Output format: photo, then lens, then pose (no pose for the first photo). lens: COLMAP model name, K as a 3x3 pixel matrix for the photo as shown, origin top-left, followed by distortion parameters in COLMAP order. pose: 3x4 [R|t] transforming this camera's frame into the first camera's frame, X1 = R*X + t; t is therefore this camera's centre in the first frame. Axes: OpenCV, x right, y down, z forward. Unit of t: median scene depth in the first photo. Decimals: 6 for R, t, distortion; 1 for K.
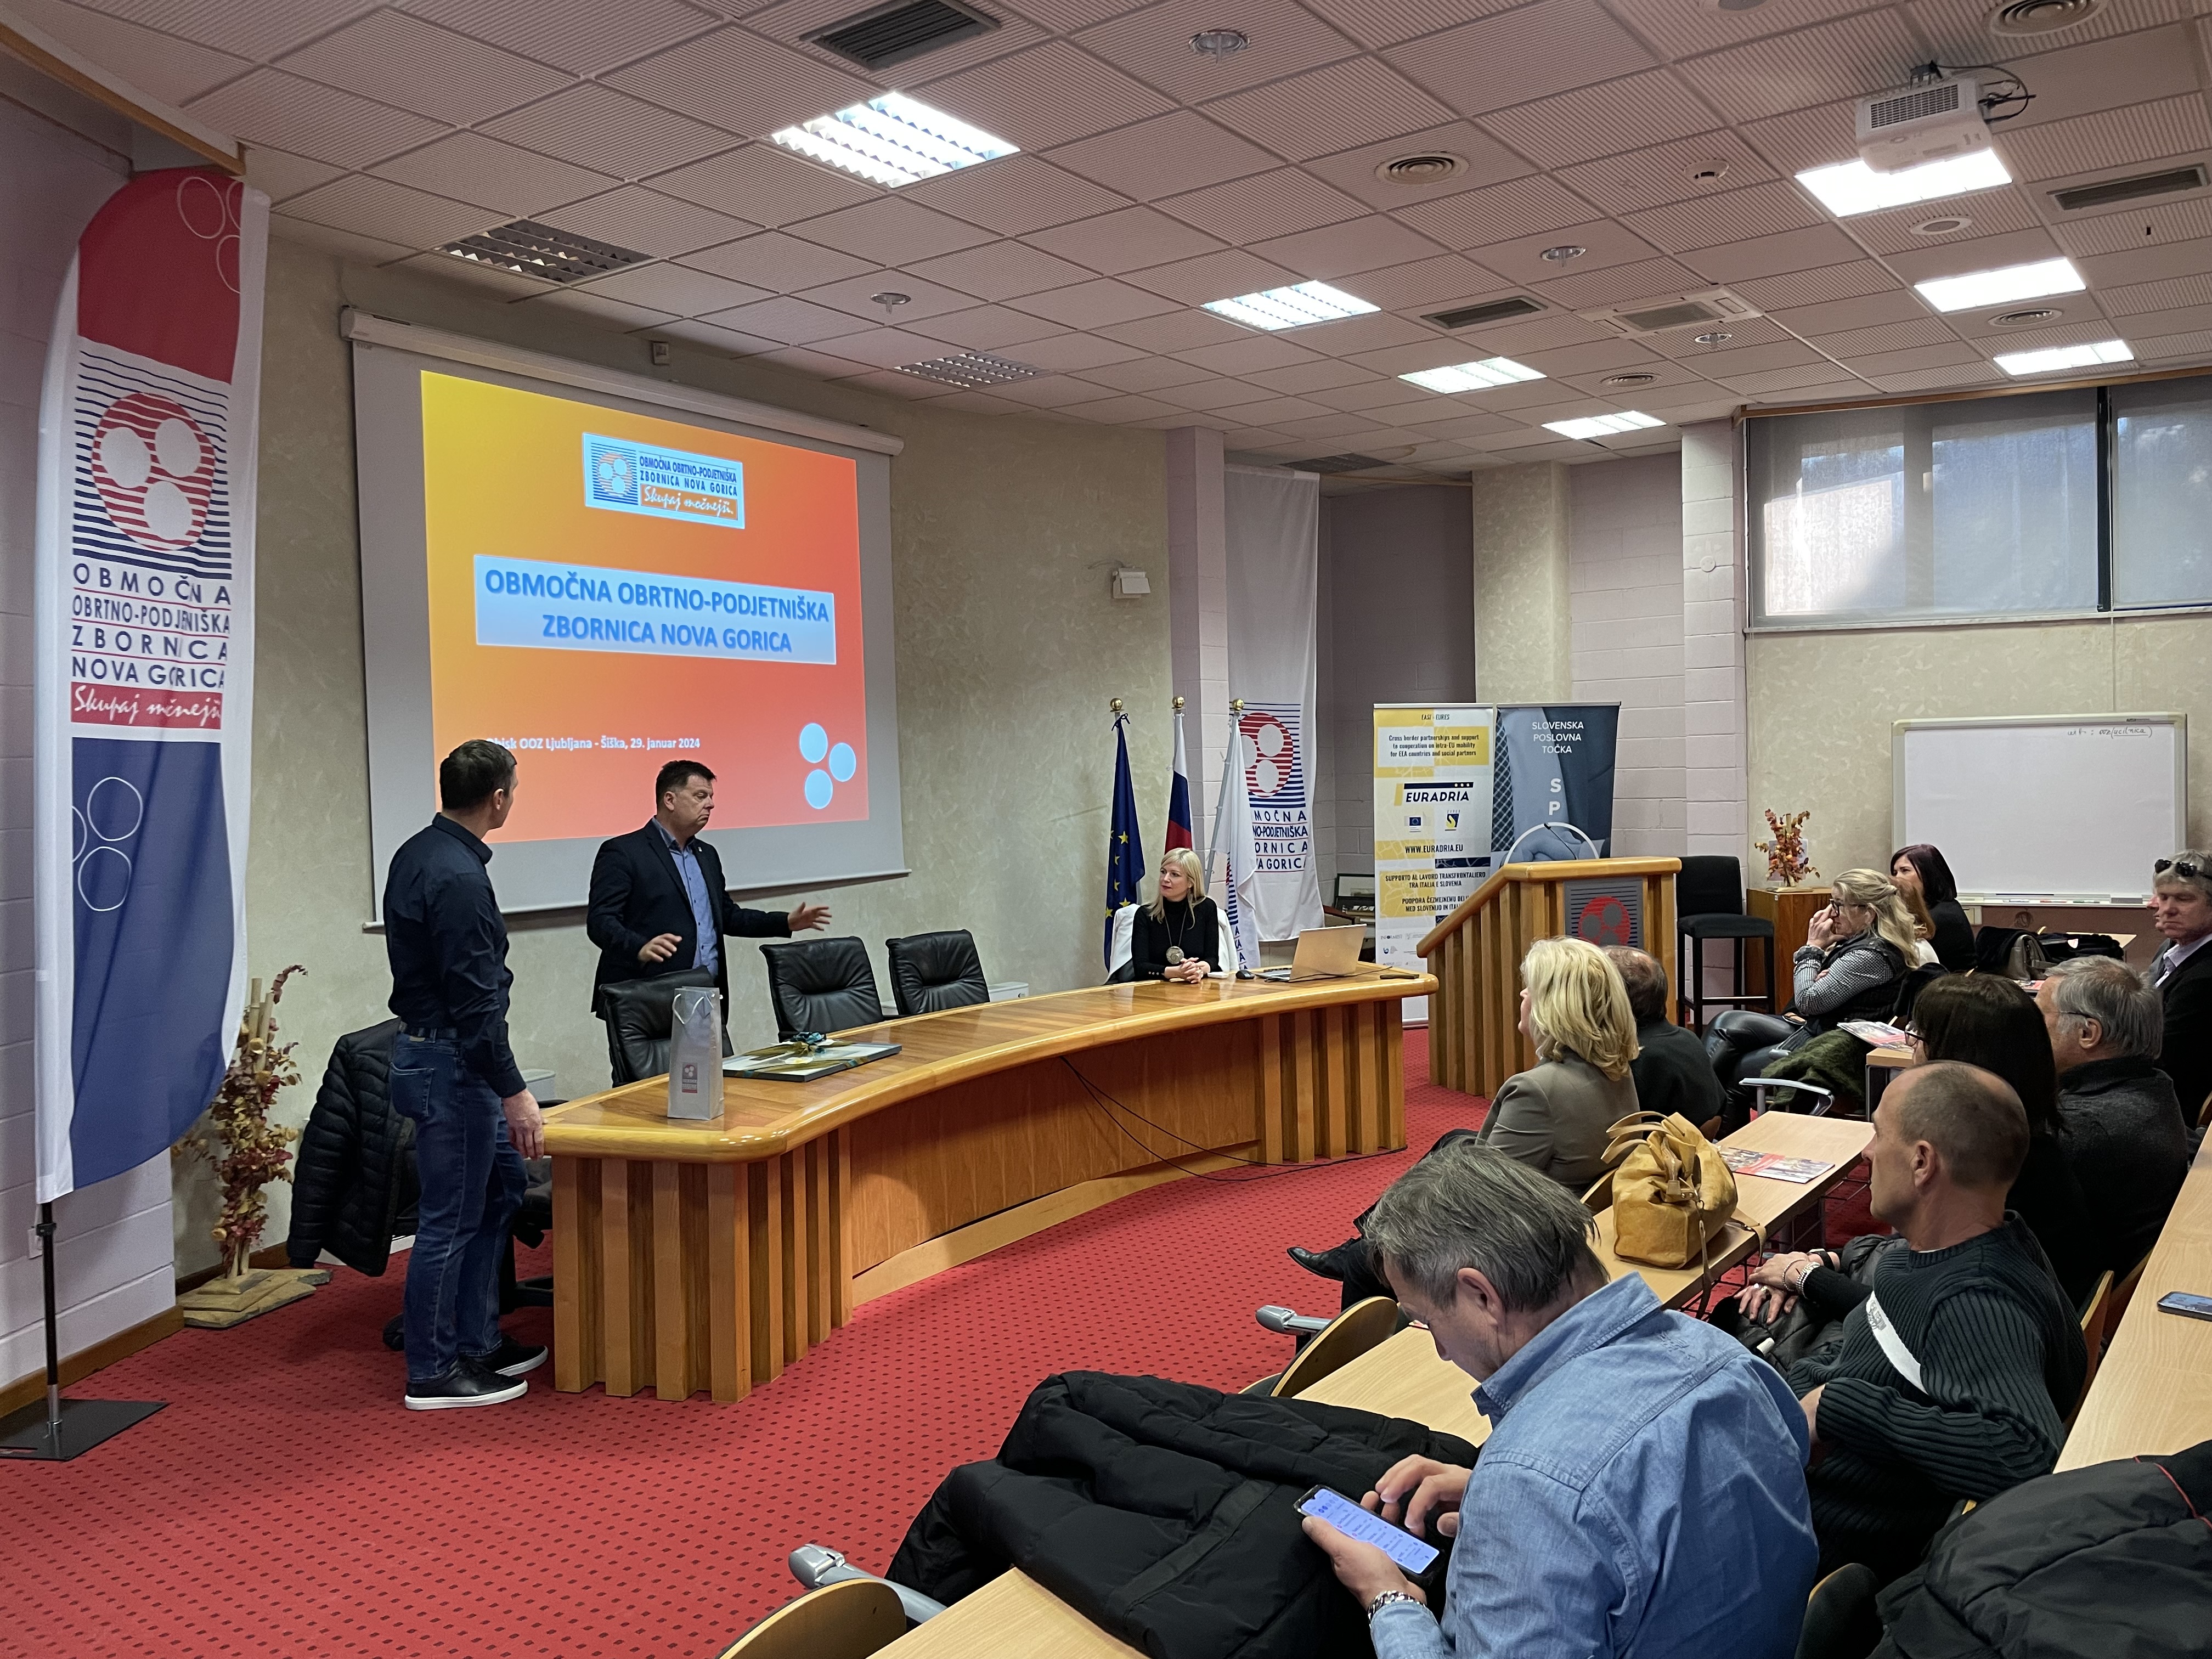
lens RADIAL K [[1677.1, 0, 1131.4], [0, 1677.1, 810.9], [0, 0, 1]] dist [0.096179, -0.129252]
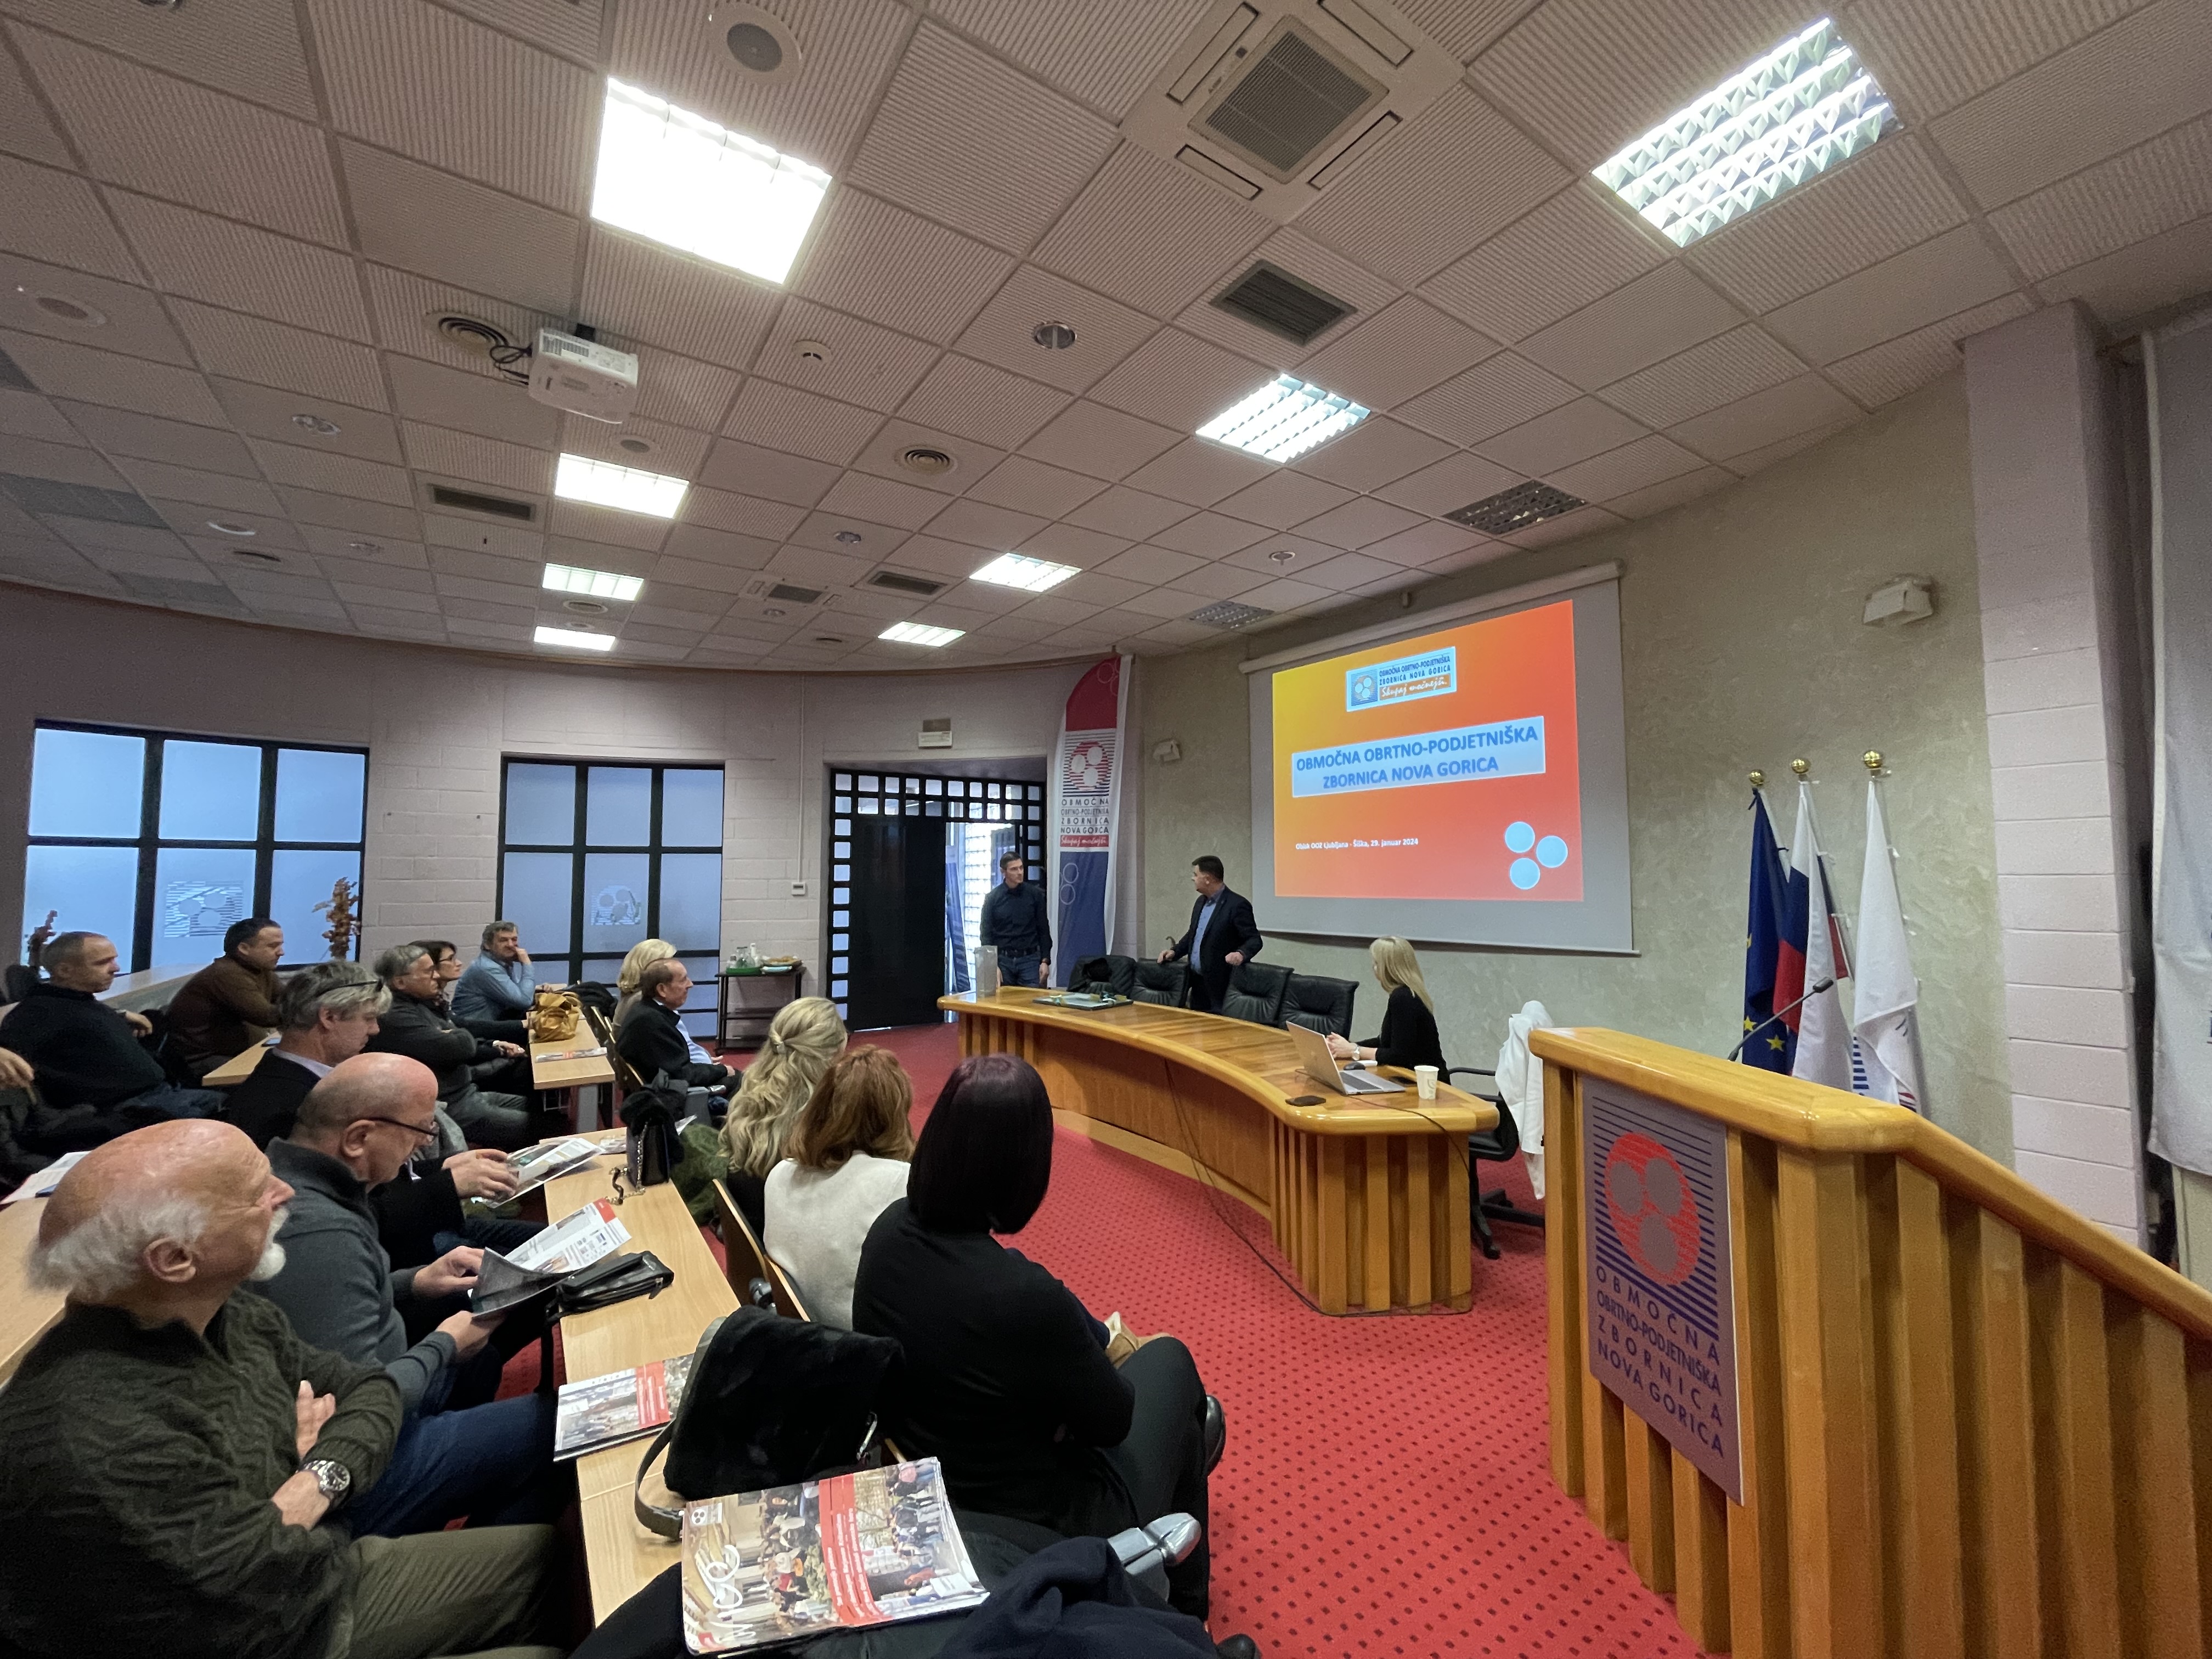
lens RADIAL K [[887.2, 0, 1101.0], [0, 887.2, 823.9], [0, 0, 1]] dist [-0.001713, -0.000319]
pose [[-0.342789, -0.034837, -0.938766, 0.636709], [-0.015568, 0.999386, -0.031402, -0.028199], [0.939283, 0.003851, -0.343121, 1.072114]]
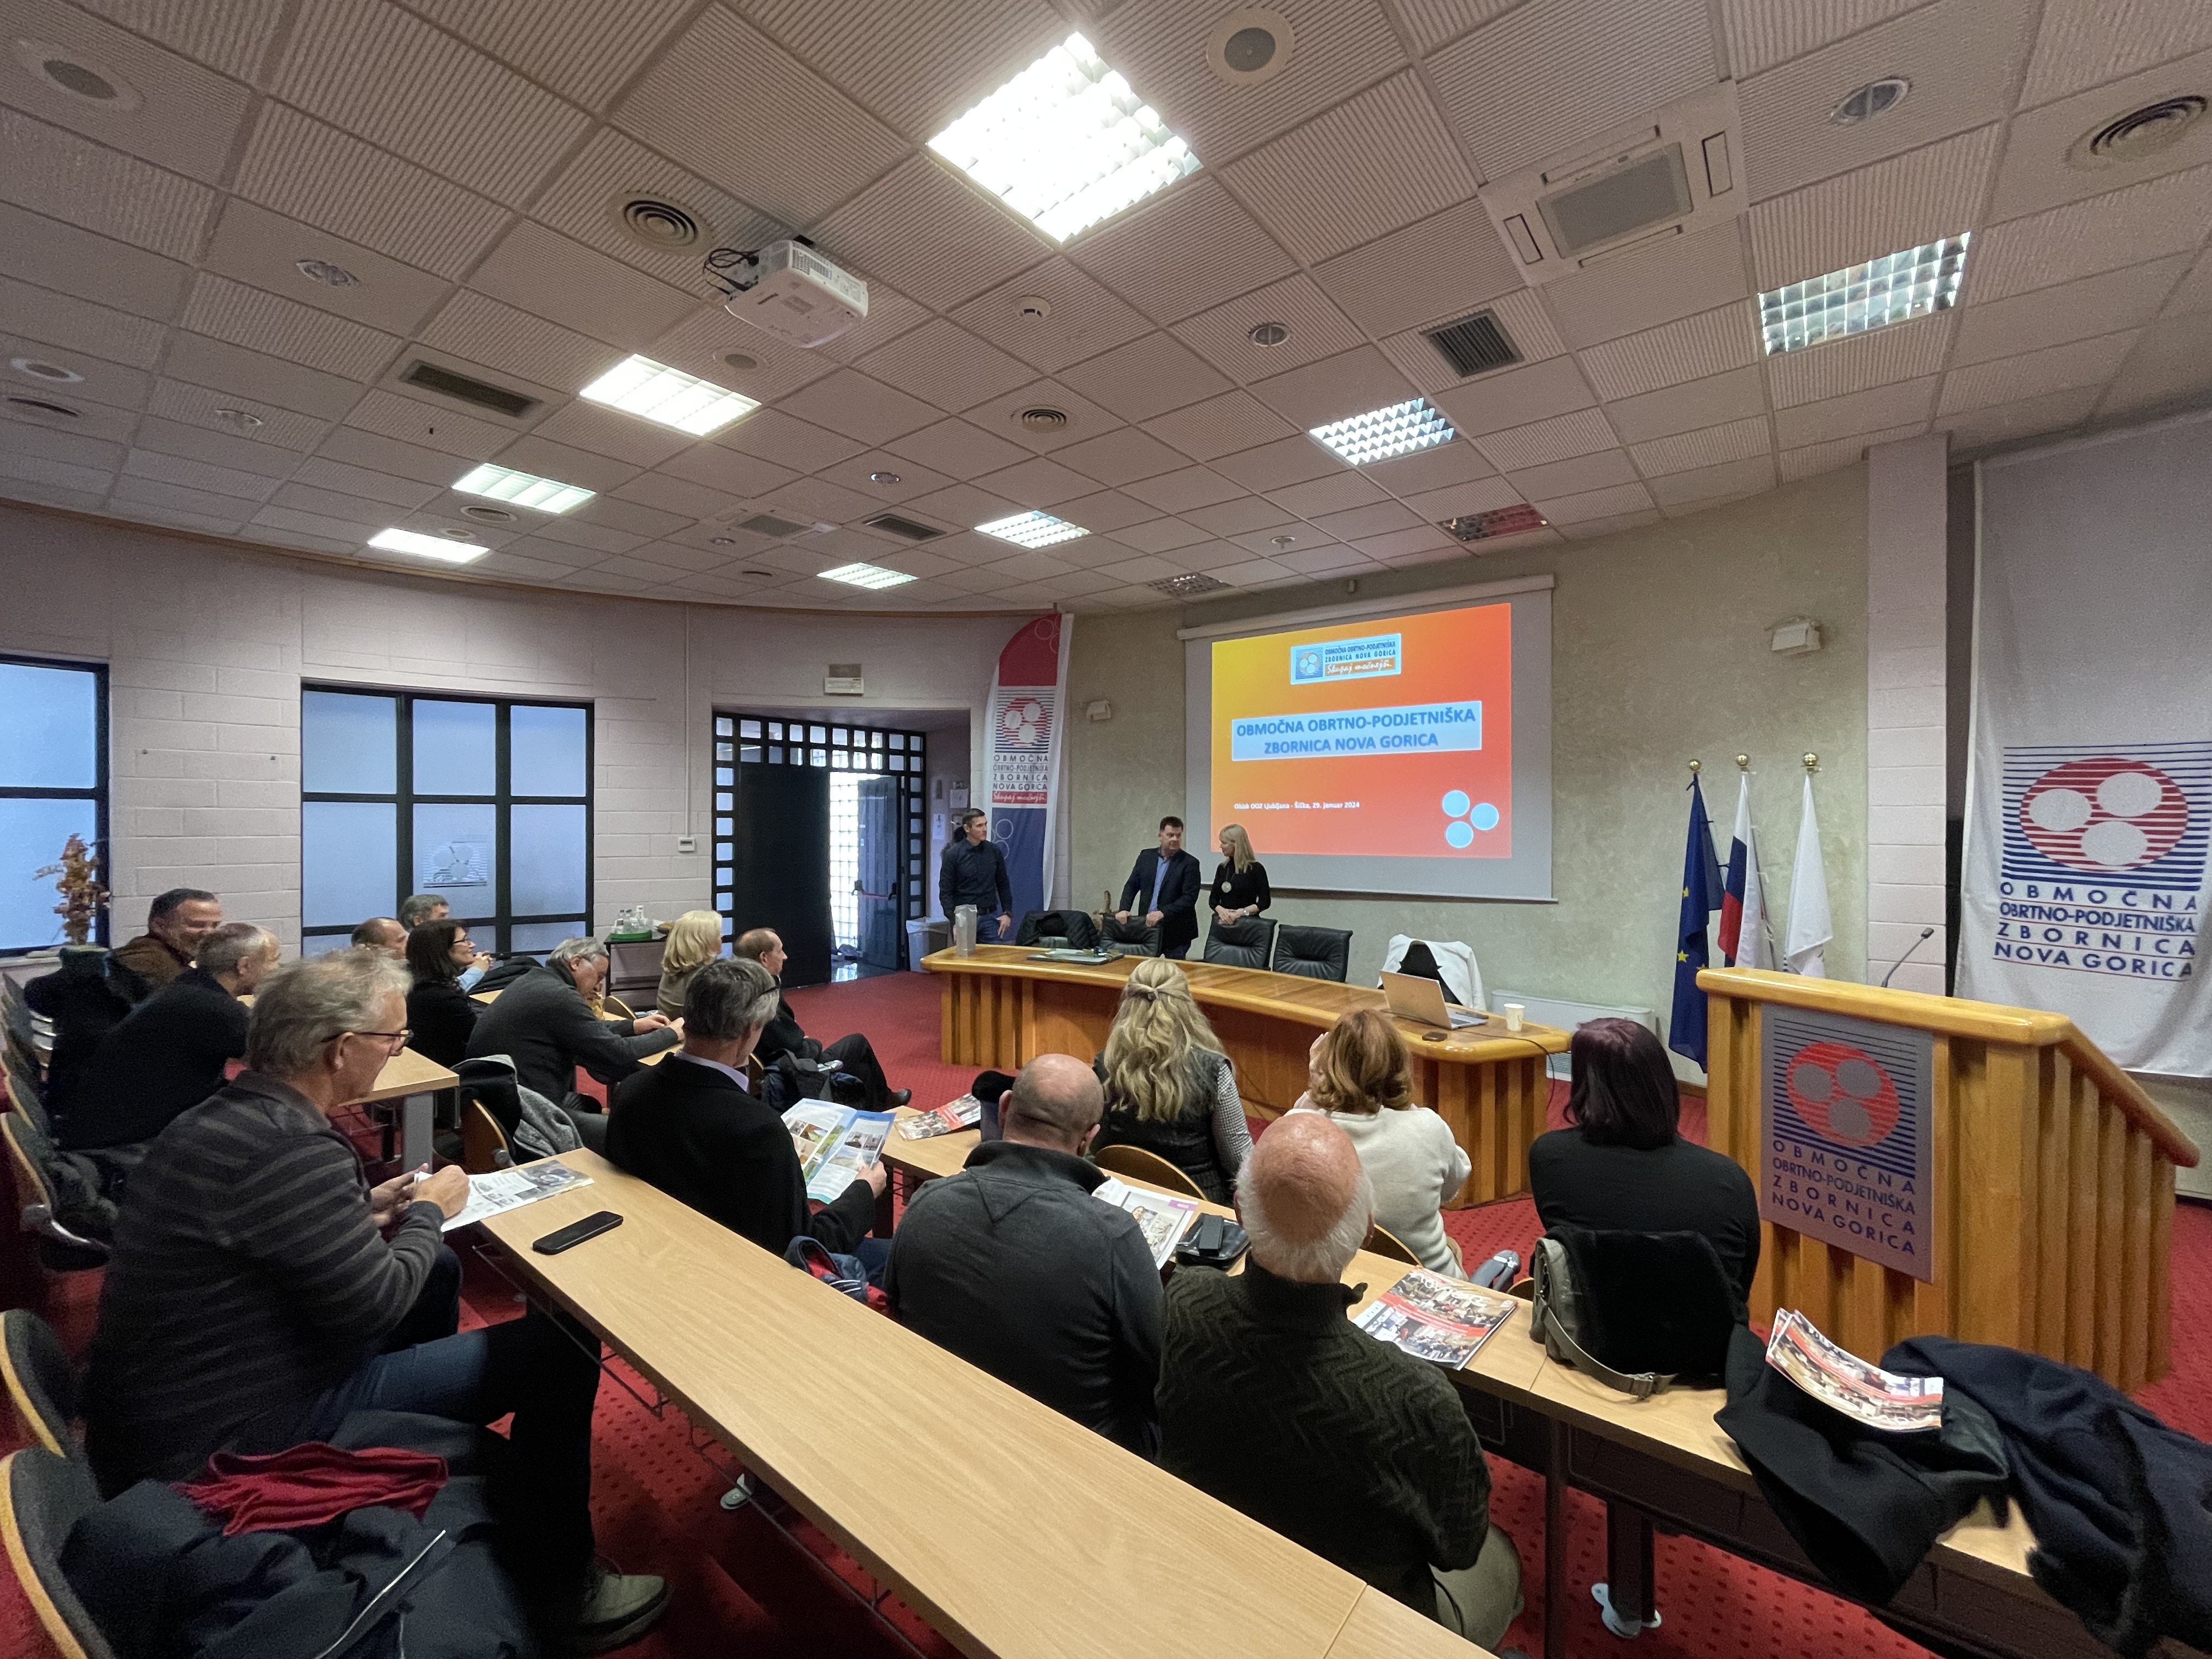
lens RADIAL K [[896.1, 0, 1099.9], [0, 896.1, 823.3], [0, 0, 1]] dist [-0.000666, -0.000392]
pose [[-0.051377, 0.023034, -0.998414, 0.718441], [-0.027454, 0.999324, 0.024468, -0.038961], [0.998302, 0.028668, -0.050710, 0.833027]]
